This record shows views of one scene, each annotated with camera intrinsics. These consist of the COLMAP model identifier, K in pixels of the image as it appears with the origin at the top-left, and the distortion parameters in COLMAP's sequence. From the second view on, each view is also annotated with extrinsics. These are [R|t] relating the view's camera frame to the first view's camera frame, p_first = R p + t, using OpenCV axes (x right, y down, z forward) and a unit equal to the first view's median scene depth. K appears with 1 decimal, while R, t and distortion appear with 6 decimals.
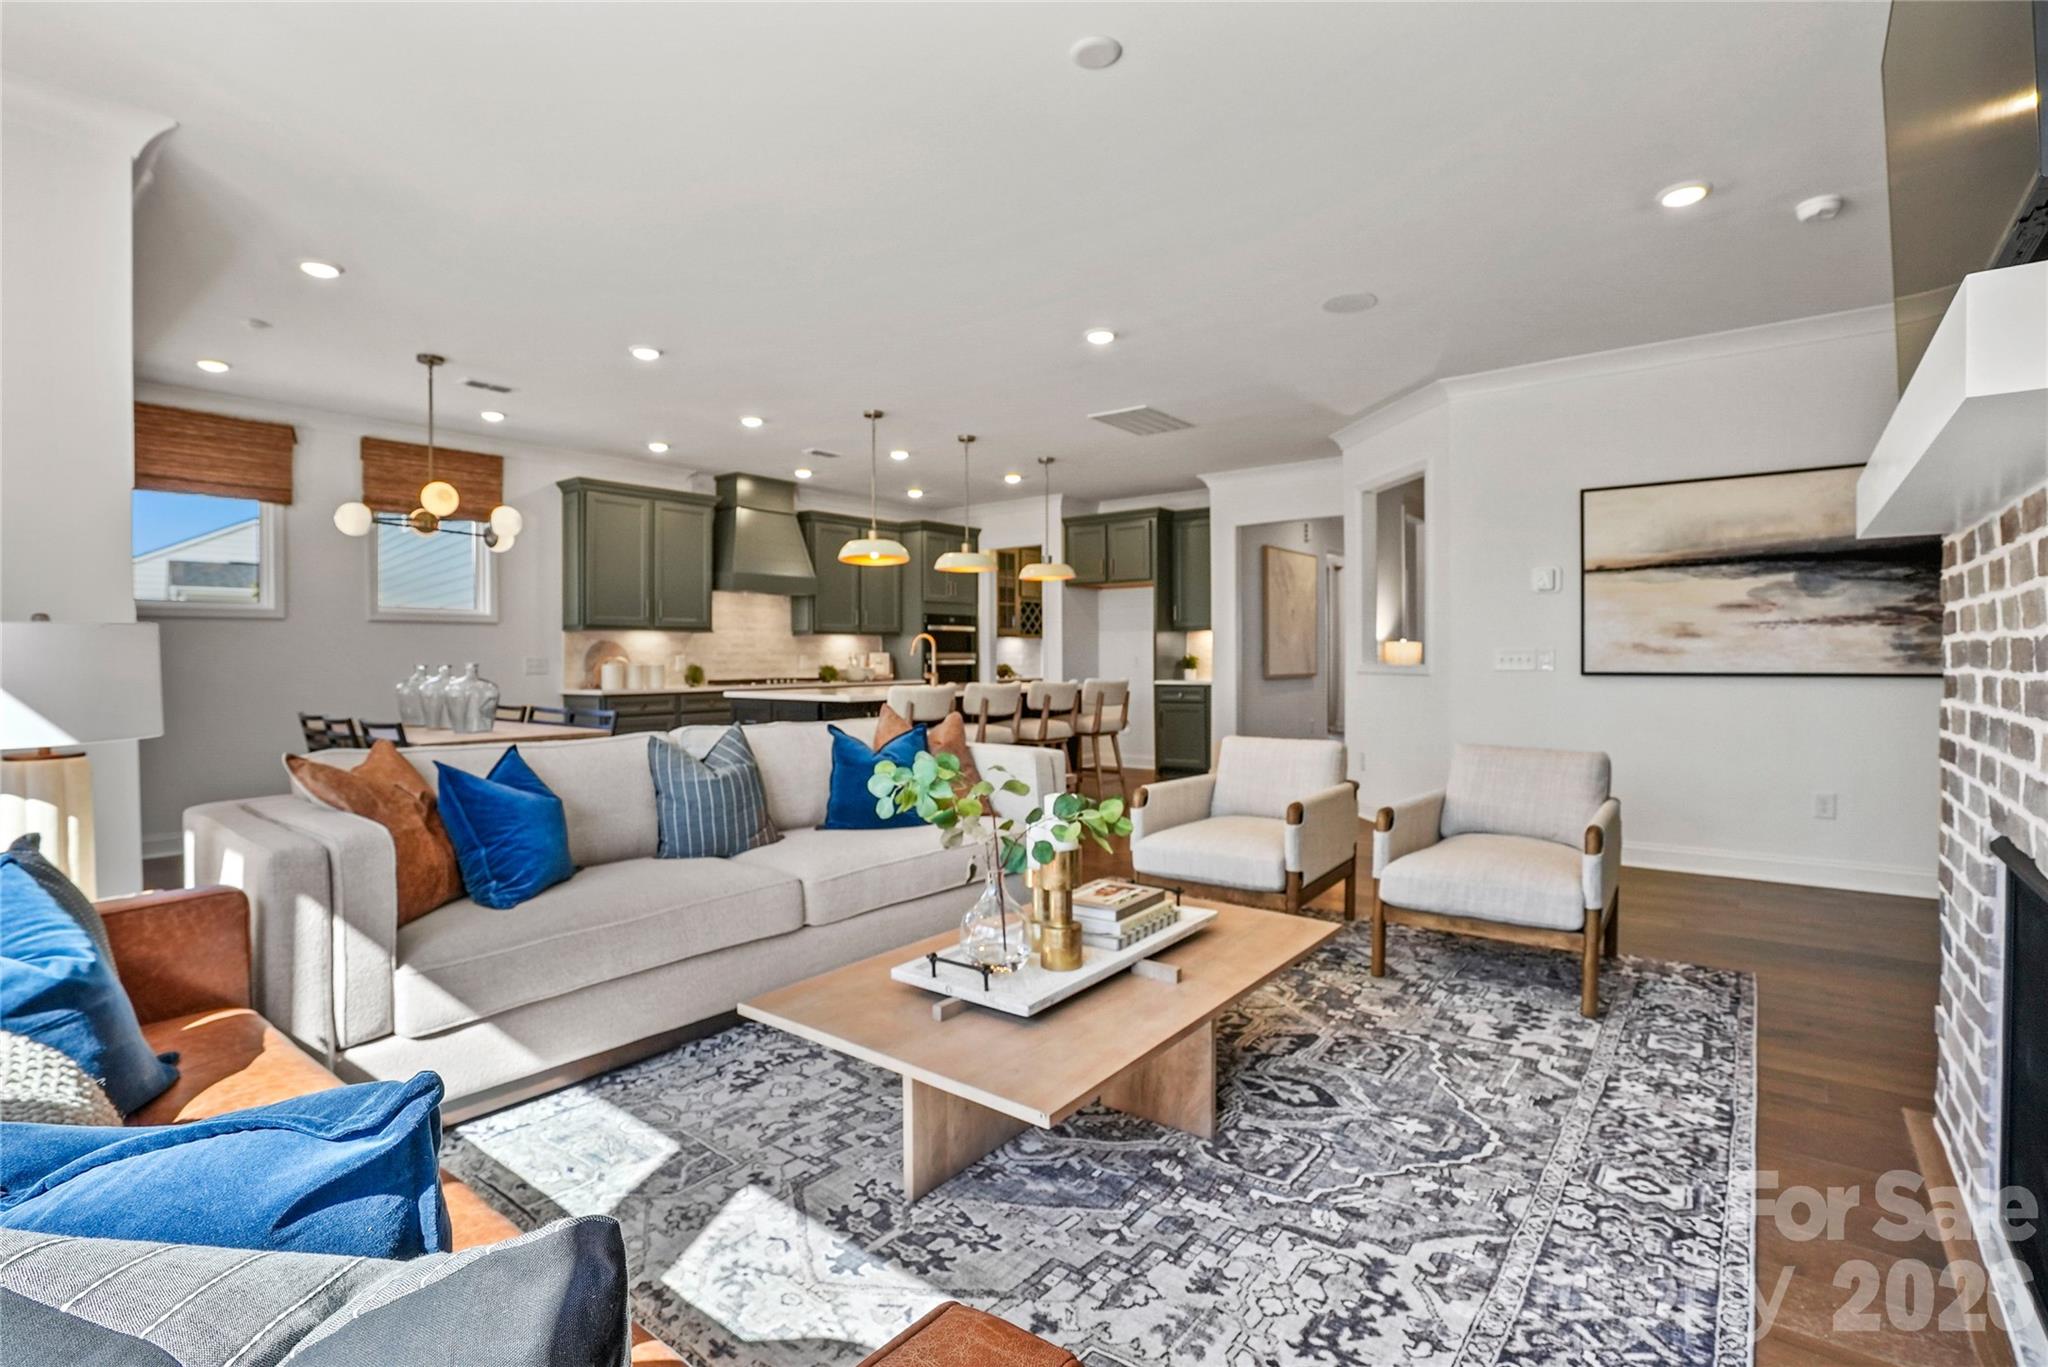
lens RADIAL K [[957.1, 0, 1029.4], [0, 957.1, 669.3], [0, 0, 1]] dist [-0.050196, 0.021662]
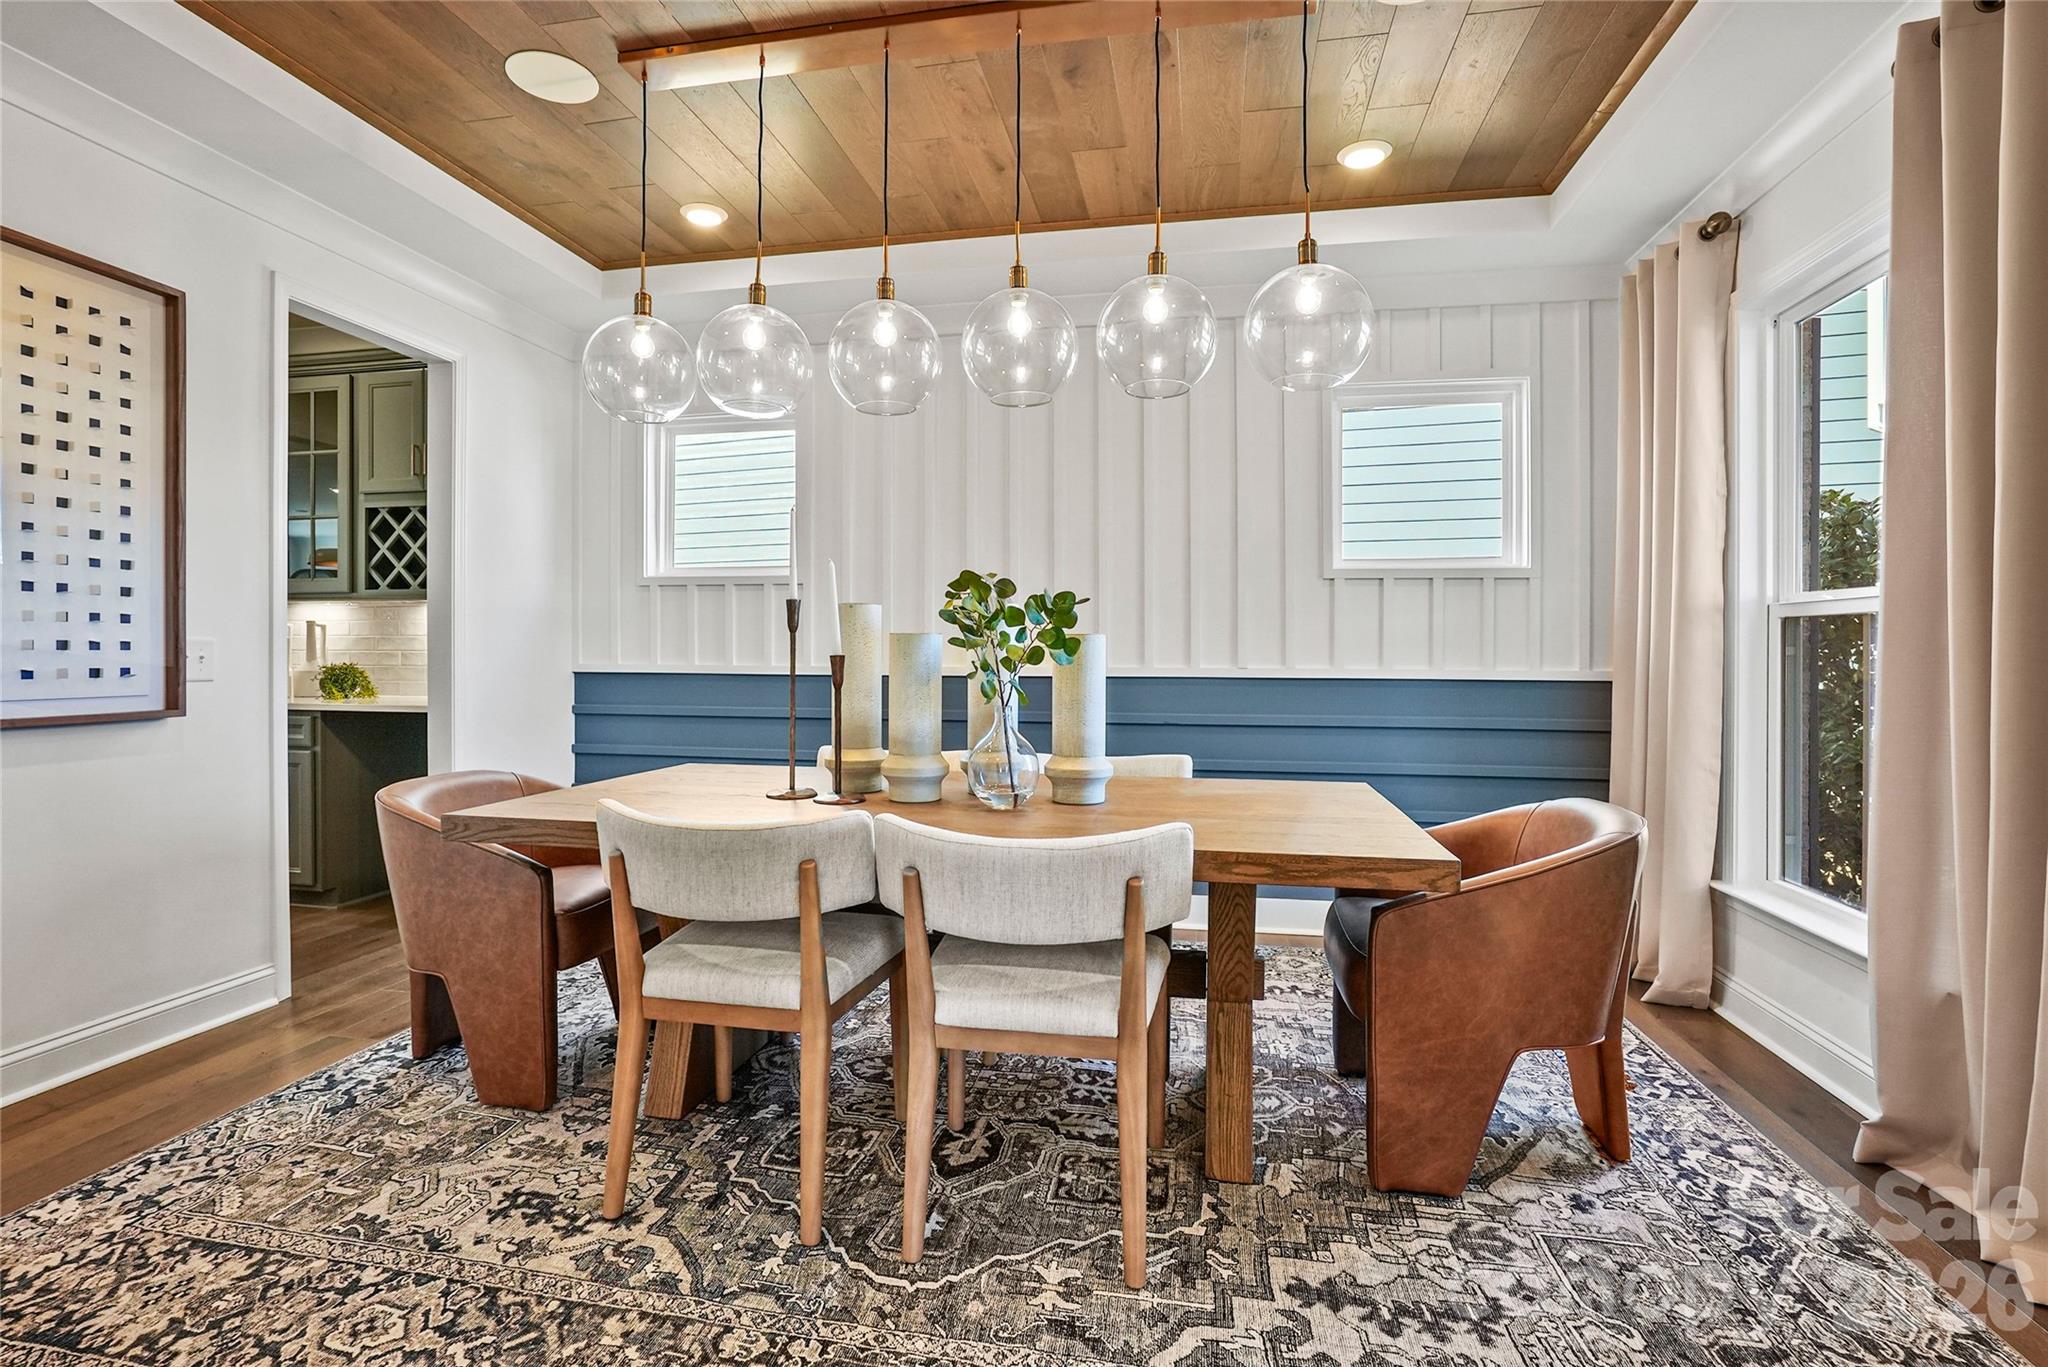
lens RADIAL K [[955.7, 0, 1012.9], [0, 955.7, 661.1], [0, 0, 1]] dist [-0.041398, 0.014692]
pose [[0.452864, 0.015973, -0.891436, 1.147736], [-0.021376, 0.999747, 0.007054, -0.013055], [0.891323, 0.015861, 0.453091, 0.679225]]
